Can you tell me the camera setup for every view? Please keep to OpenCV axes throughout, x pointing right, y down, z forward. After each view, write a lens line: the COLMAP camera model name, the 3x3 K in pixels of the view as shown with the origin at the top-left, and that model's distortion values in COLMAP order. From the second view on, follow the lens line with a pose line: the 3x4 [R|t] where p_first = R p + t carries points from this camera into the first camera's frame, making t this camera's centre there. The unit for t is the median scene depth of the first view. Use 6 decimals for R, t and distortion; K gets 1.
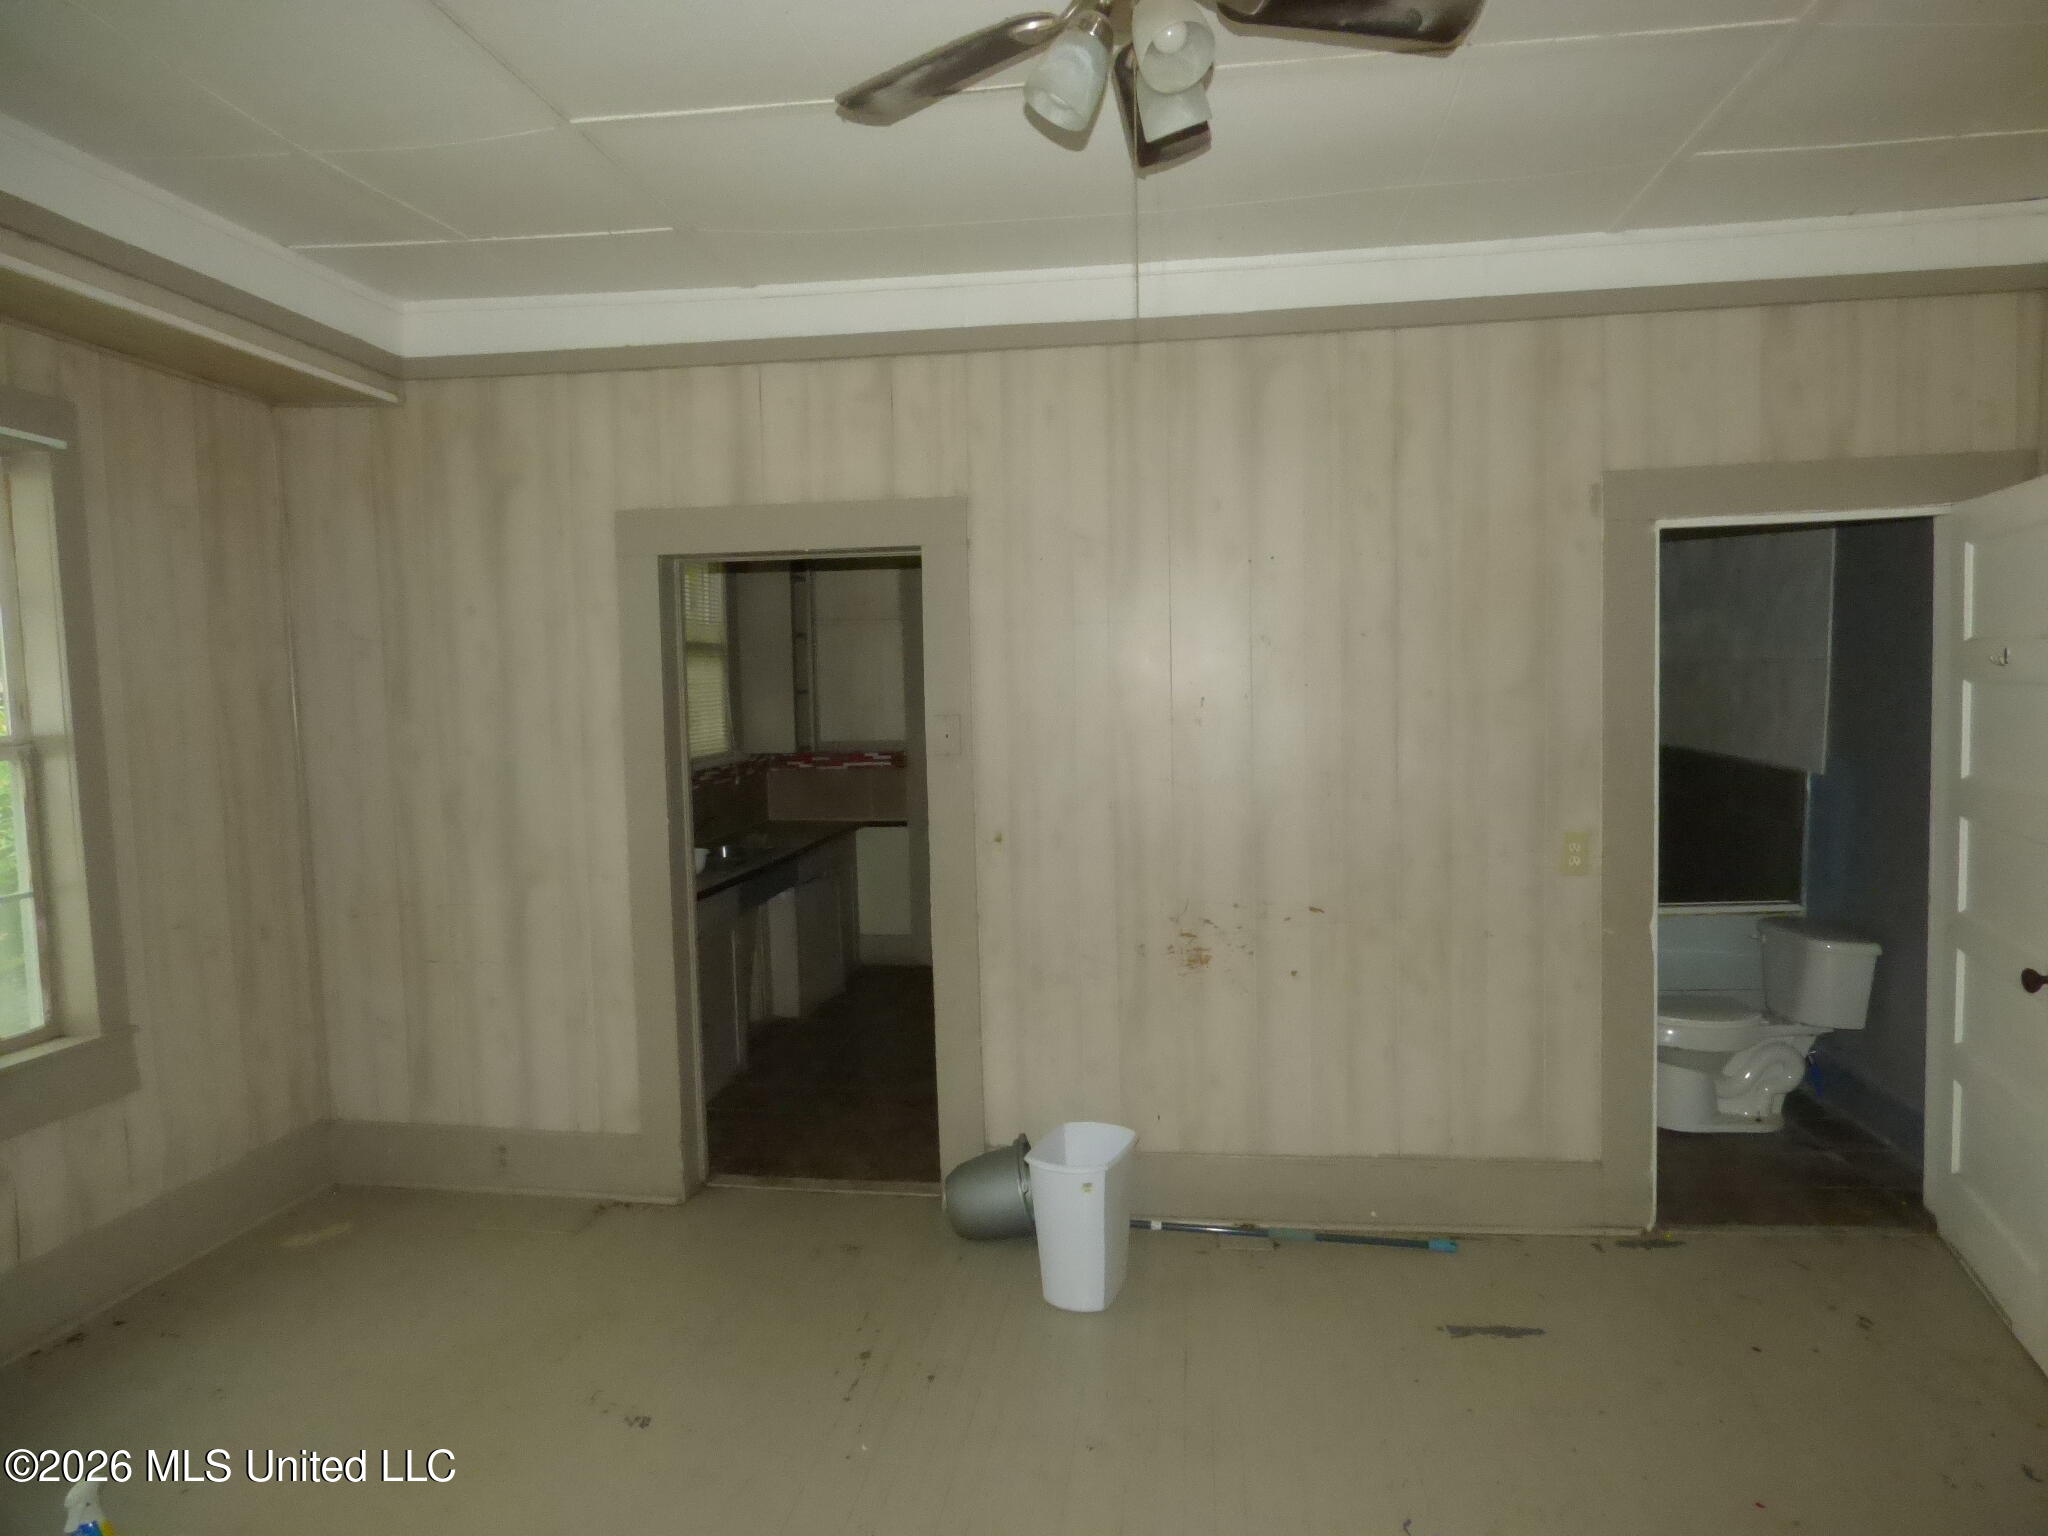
lens RADIAL K [[1209.3, 0, 1024.0], [0, 1209.3, 768.0], [0, 0, 1]] dist [-0.045377, 0.000094]
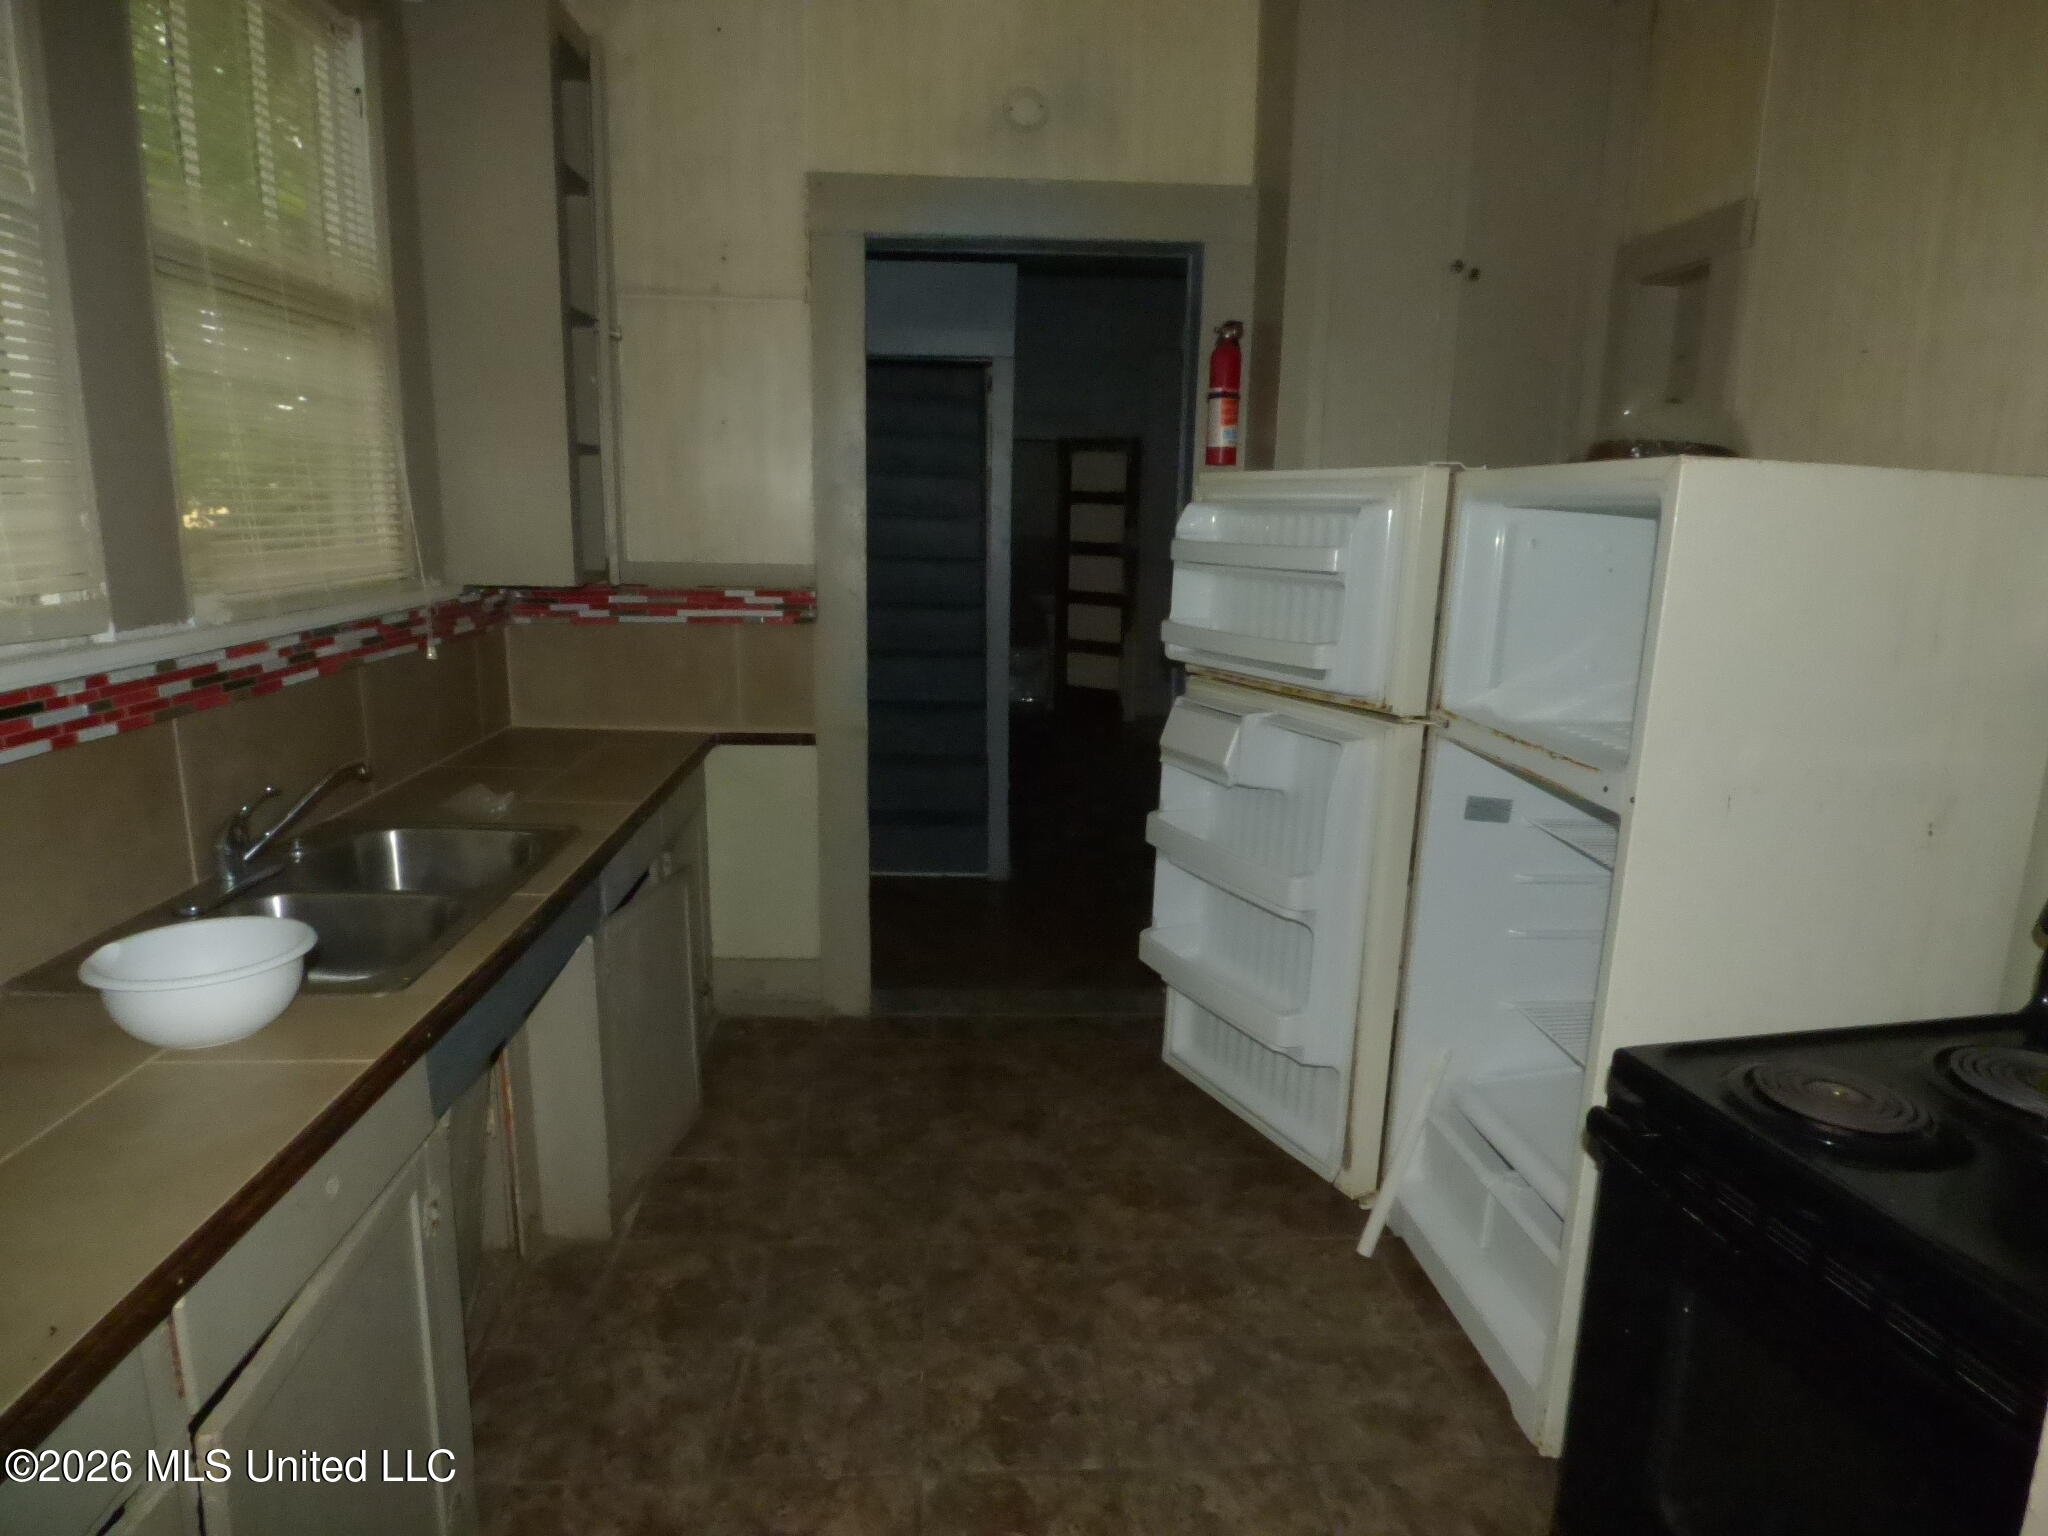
lens RADIAL K [[1209.3, 0, 1024.0], [0, 1209.3, 768.0], [0, 0, 1]] dist [-0.045377, 0.000094]
pose [[0.980371, 0.004287, 0.197116, -0.110180], [-0.029230, 0.991876, 0.123806, -0.005135], [-0.194984, -0.127138, 0.972531, 0.512884]]
